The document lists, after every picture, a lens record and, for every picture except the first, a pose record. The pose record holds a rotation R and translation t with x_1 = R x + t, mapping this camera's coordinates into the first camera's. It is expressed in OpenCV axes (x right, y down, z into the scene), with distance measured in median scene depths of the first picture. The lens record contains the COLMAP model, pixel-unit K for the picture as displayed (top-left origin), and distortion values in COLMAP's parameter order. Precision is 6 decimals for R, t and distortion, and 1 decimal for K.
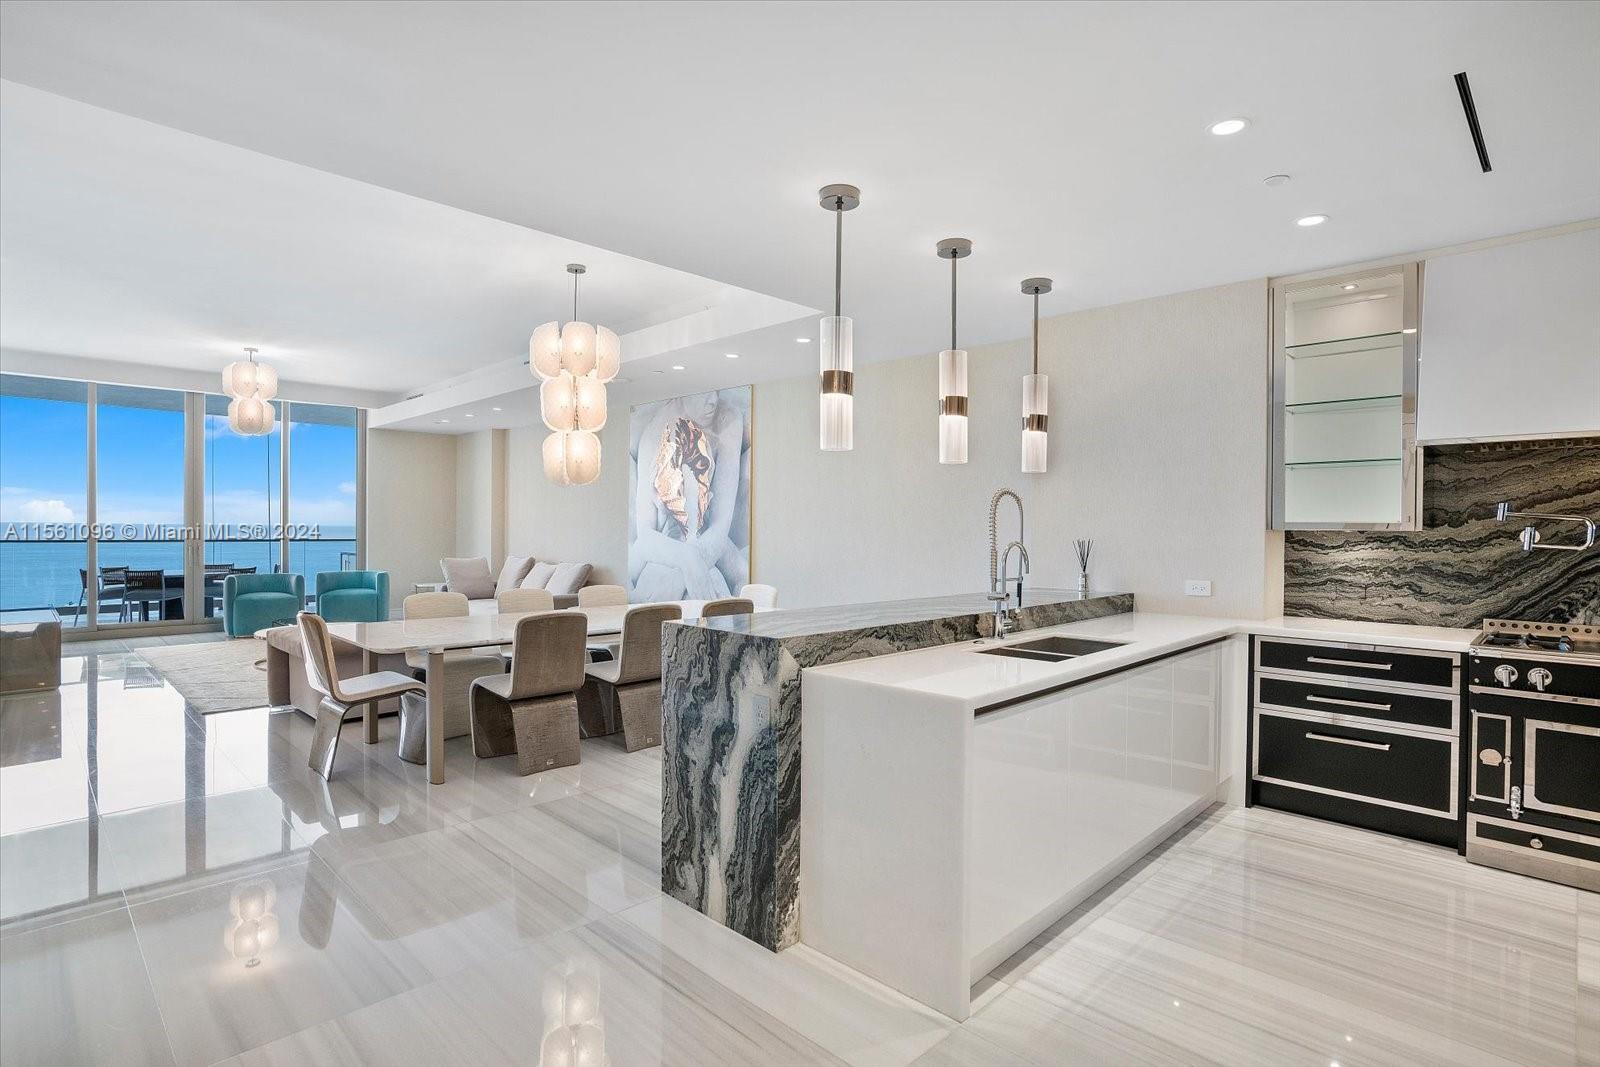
lens RADIAL K [[802.5, 0, 800.0], [0, 802.5, 533.5], [0, 0, 1]] dist [-0.017069, -0.000023]
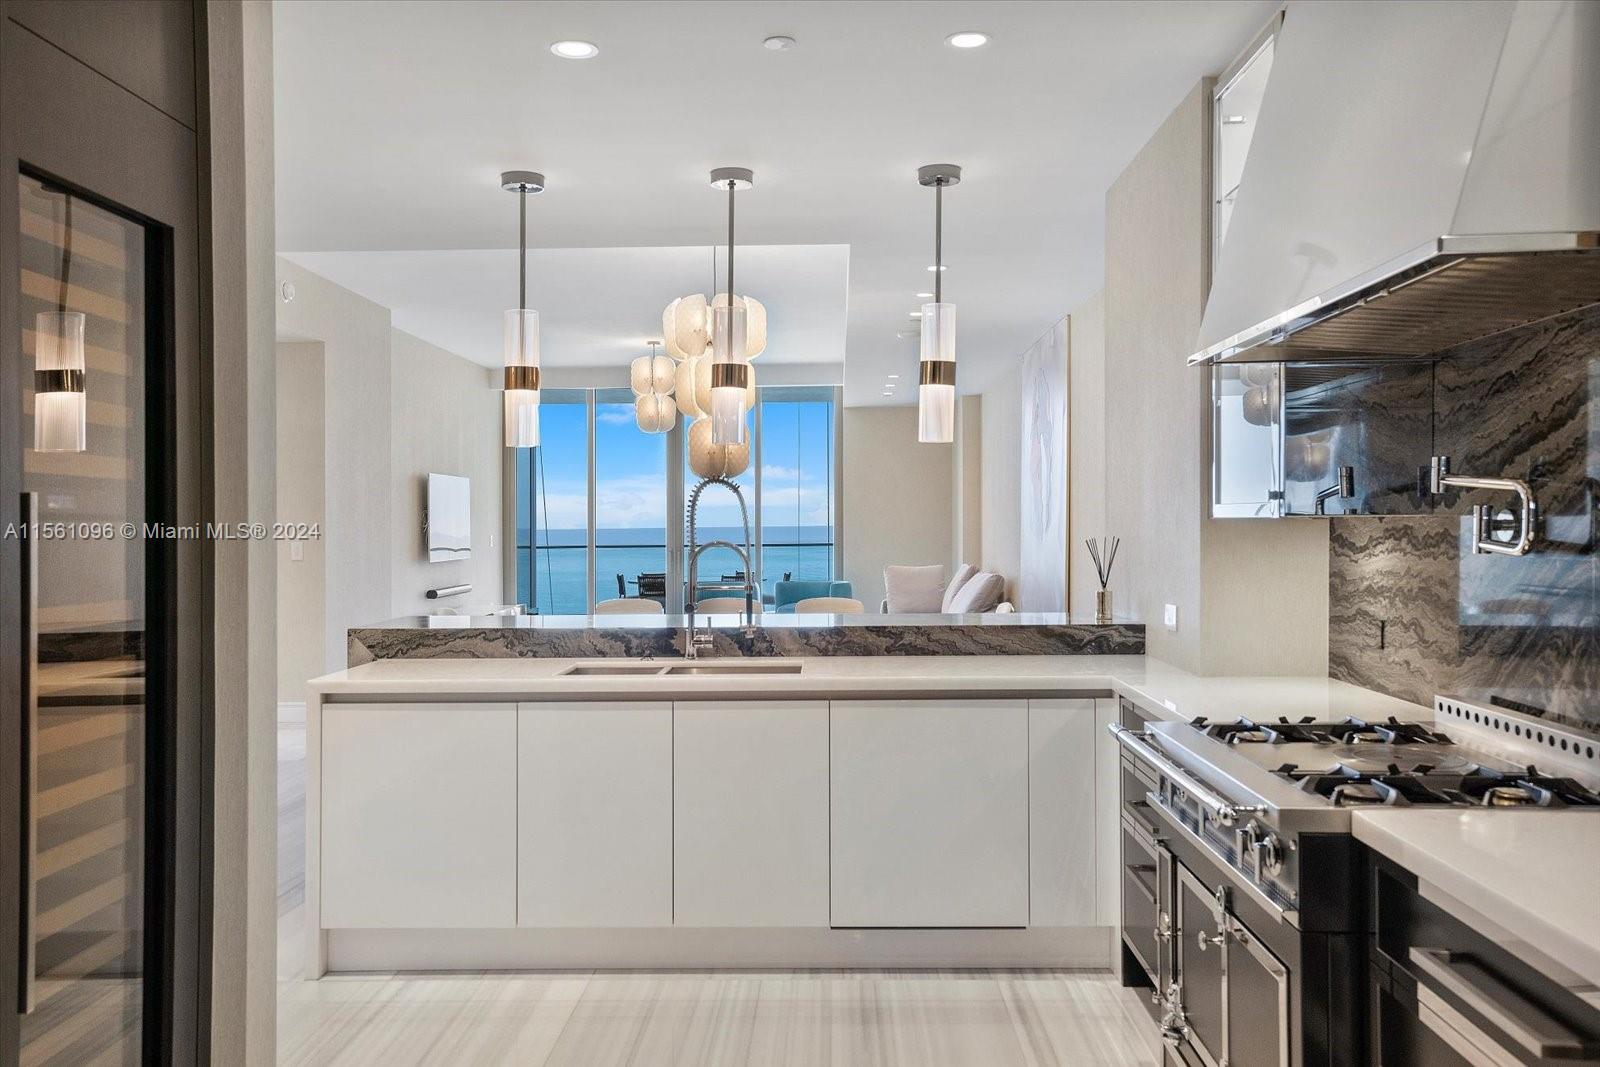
lens RADIAL K [[1286.5, 0, 802.4], [0, 1286.5, 515.0], [0, 0, 1]] dist [0.006698, 0.001609]
pose [[0.684398, -0.016776, -0.728915, 0.550293], [0.005941, 0.999830, -0.017433, 0.003207], [0.729084, 0.007601, 0.684382, 0.079134]]
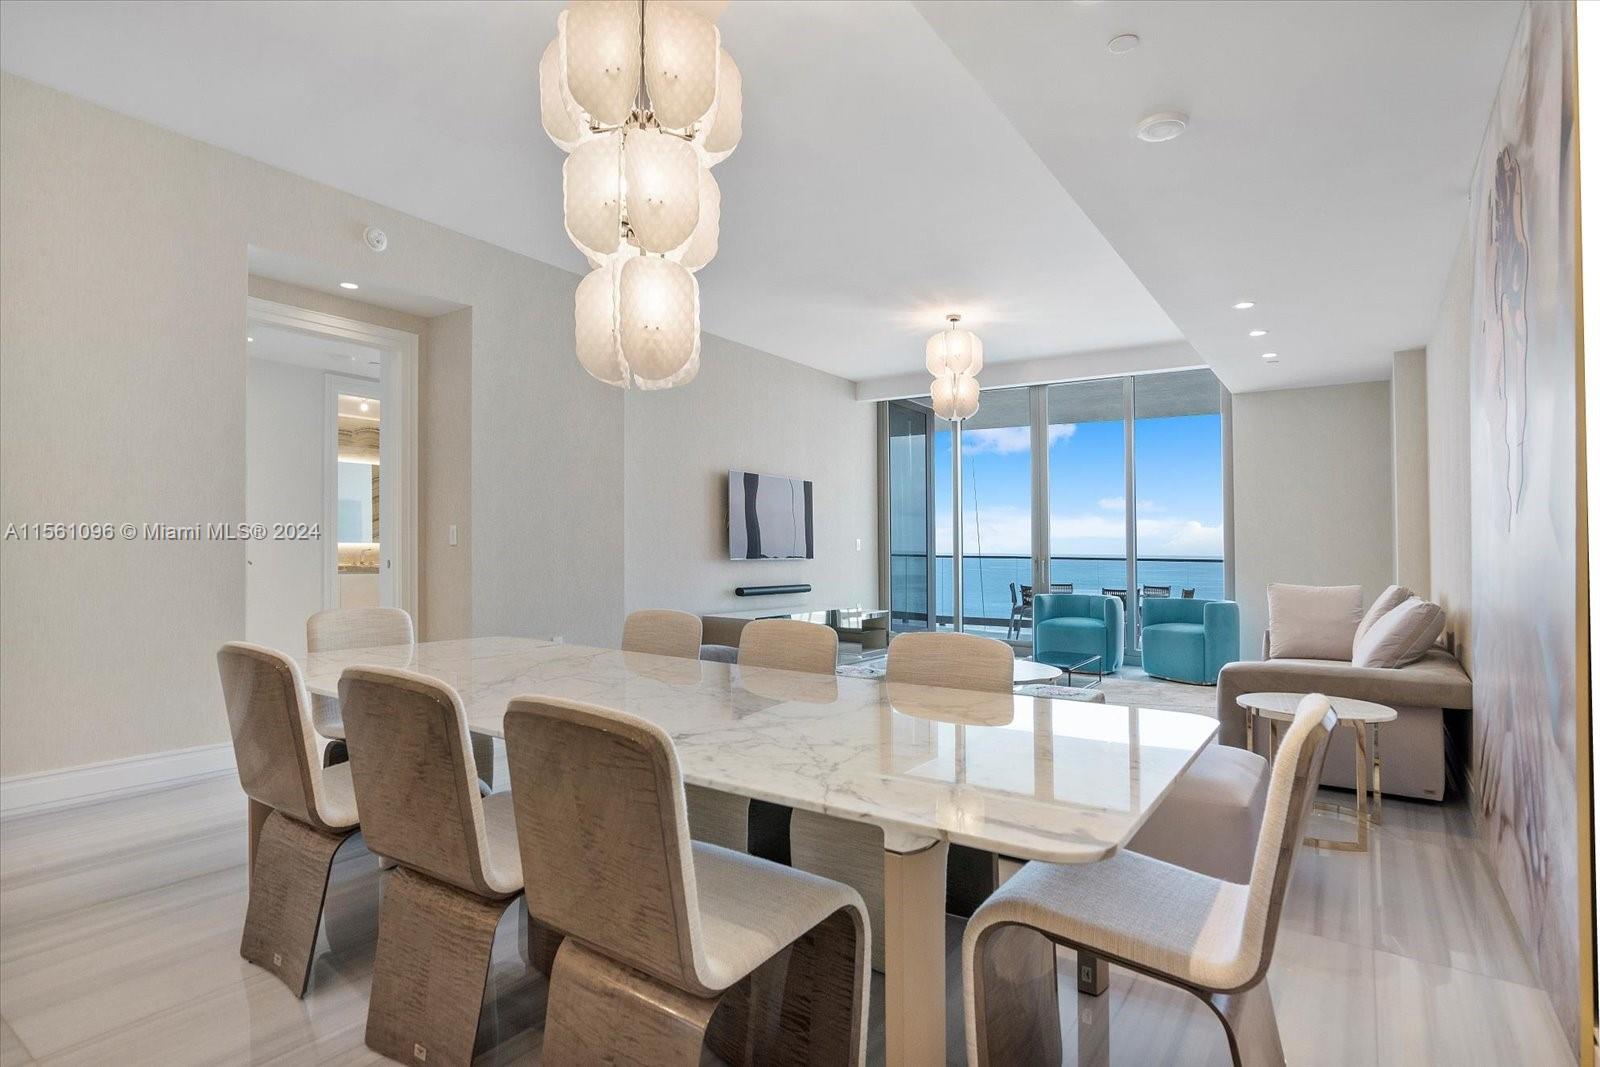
lens RADIAL K [[822.3, 0, 800.0], [0, 822.3, 533.5], [0, 0, 1]] dist [-0.014089, 0.000119]
pose [[0.173267, -0.023035, -0.984605, 0.126626], [-0.019667, 0.999446, -0.026843, 0.021816], [0.984678, 0.024016, 0.172718, 0.689604]]
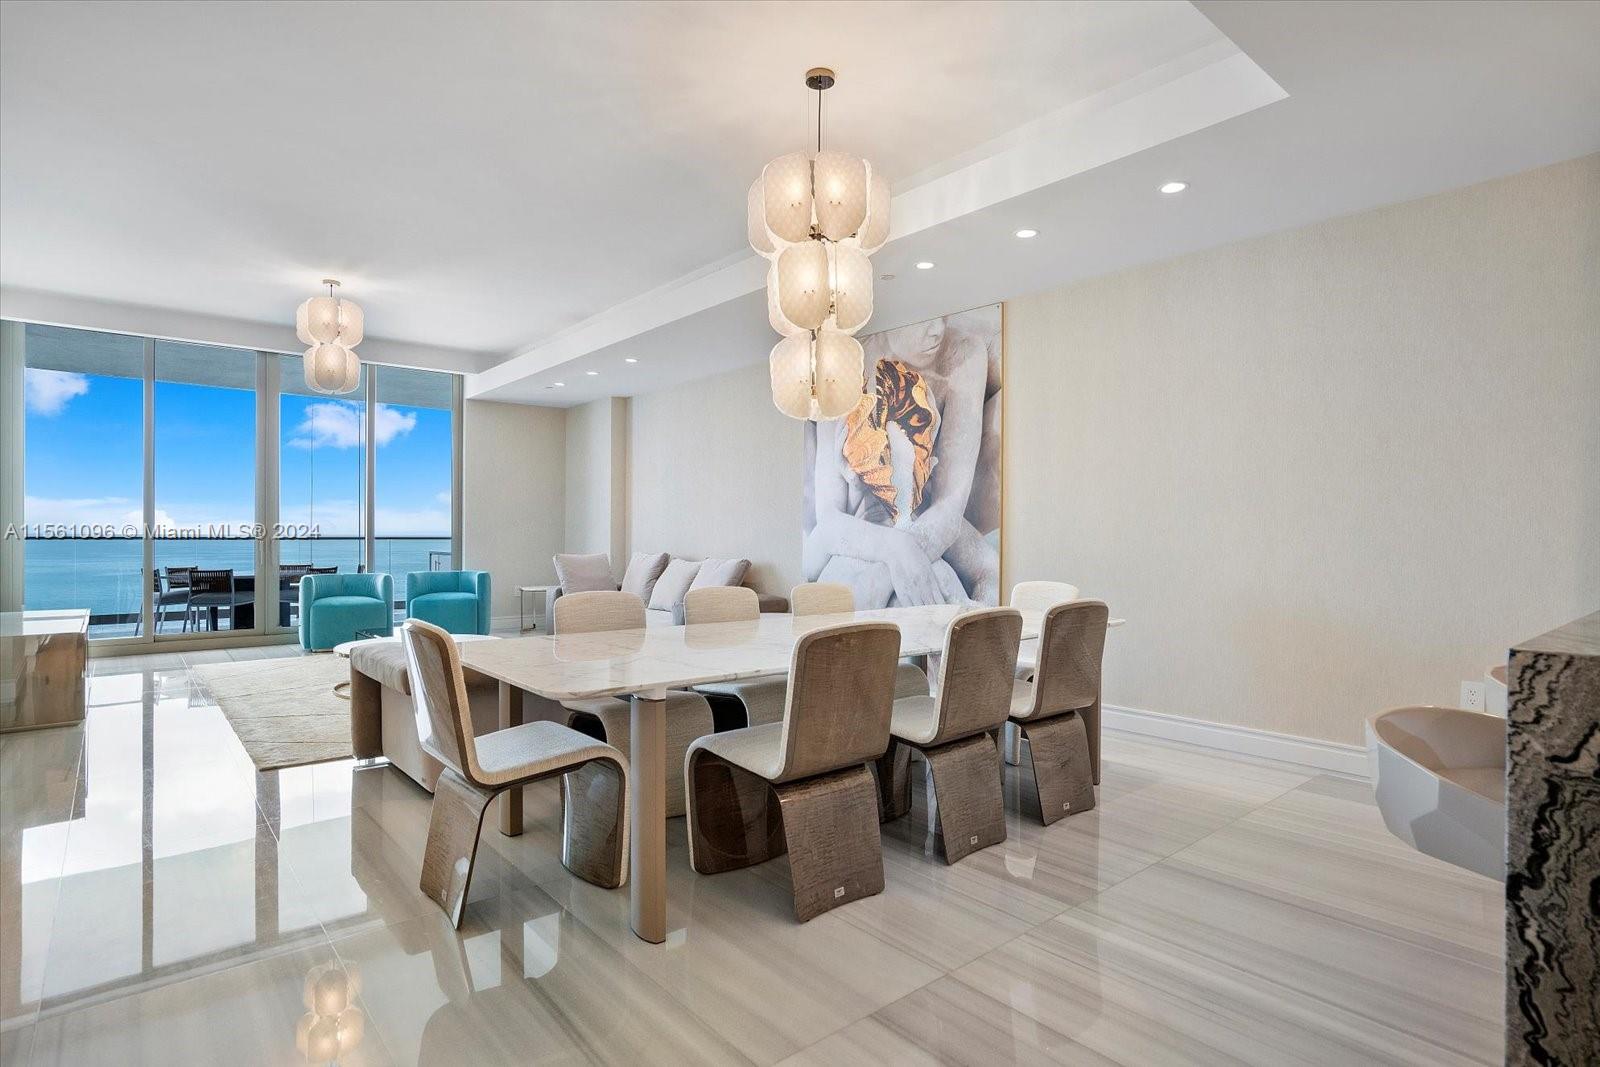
lens RADIAL K [[822.3, 0, 800.0], [0, 822.3, 533.5], [0, 0, 1]] dist [-0.014089, 0.000119]
pose [[0.996249, -0.005105, -0.086382, -0.166568], [0.004210, 0.999936, -0.010546, 0.024939], [0.086430, 0.010143, 0.996206, 0.247161]]
